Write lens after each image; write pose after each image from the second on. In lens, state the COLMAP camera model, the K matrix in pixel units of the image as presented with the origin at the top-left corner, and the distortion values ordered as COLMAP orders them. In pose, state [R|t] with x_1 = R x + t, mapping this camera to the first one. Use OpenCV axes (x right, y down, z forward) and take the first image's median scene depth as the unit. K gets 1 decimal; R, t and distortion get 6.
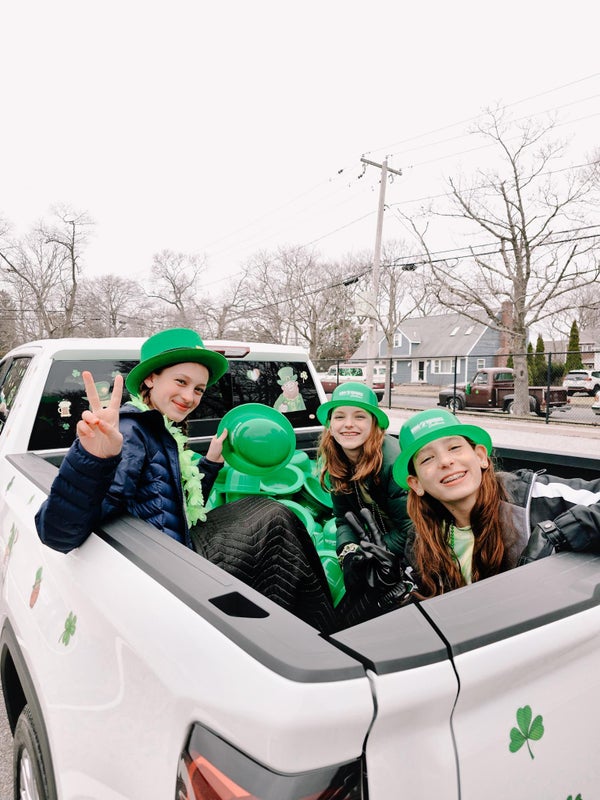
lens RADIAL K [[510.3, 0, 303.9], [0, 510.3, 412.6], [0, 0, 1]] dist [-0.002087, -0.002111]
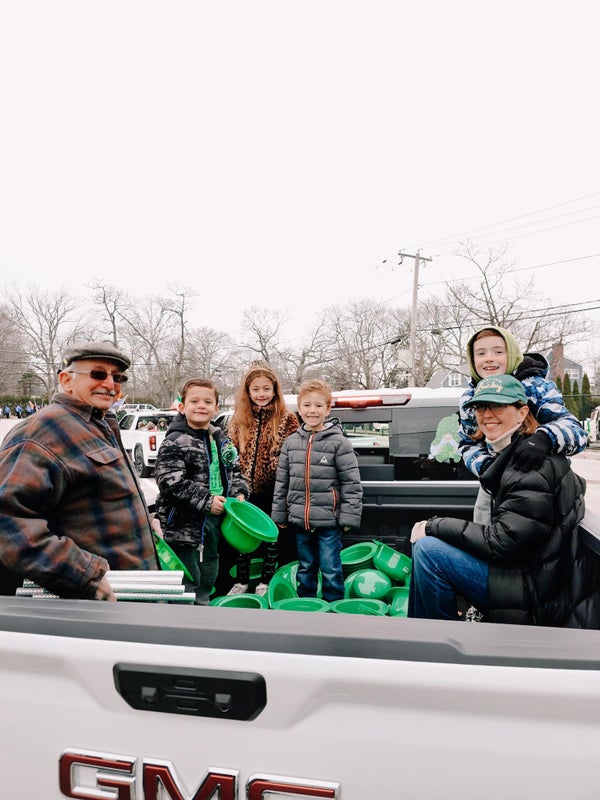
lens RADIAL K [[510.3, 0, 303.9], [0, 510.3, 412.6], [0, 0, 1]] dist [-0.002087, -0.002111]
pose [[0.987270, -0.016724, -0.158173, 0.022432], [0.005531, 0.997465, -0.070939, 0.005208], [0.158959, 0.069161, 0.984860, -0.106563]]
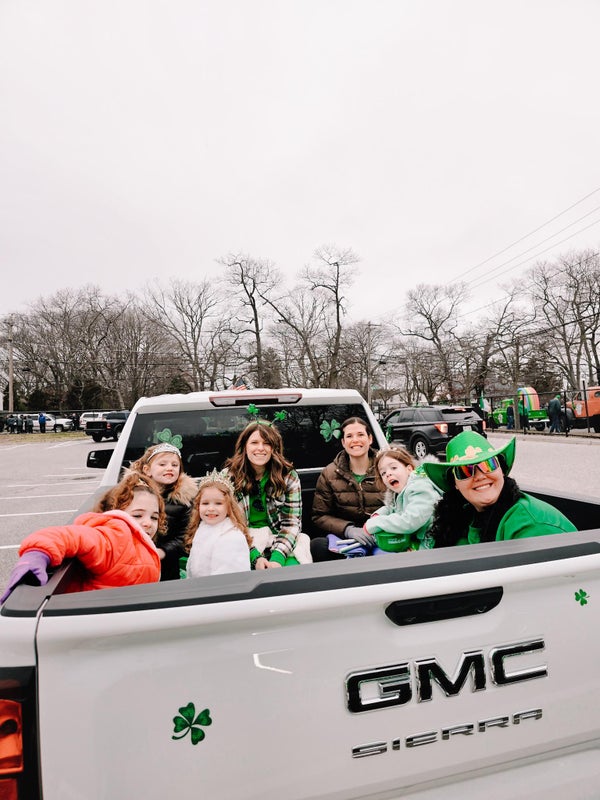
lens RADIAL K [[510.3, 0, 303.9], [0, 510.3, 412.6], [0, 0, 1]] dist [-0.002087, -0.002111]
pose [[0.894308, -0.047513, -0.444923, -0.054363], [0.010973, 0.996376, -0.084347, -0.004714], [0.447318, 0.070550, 0.891588, 0.074324]]
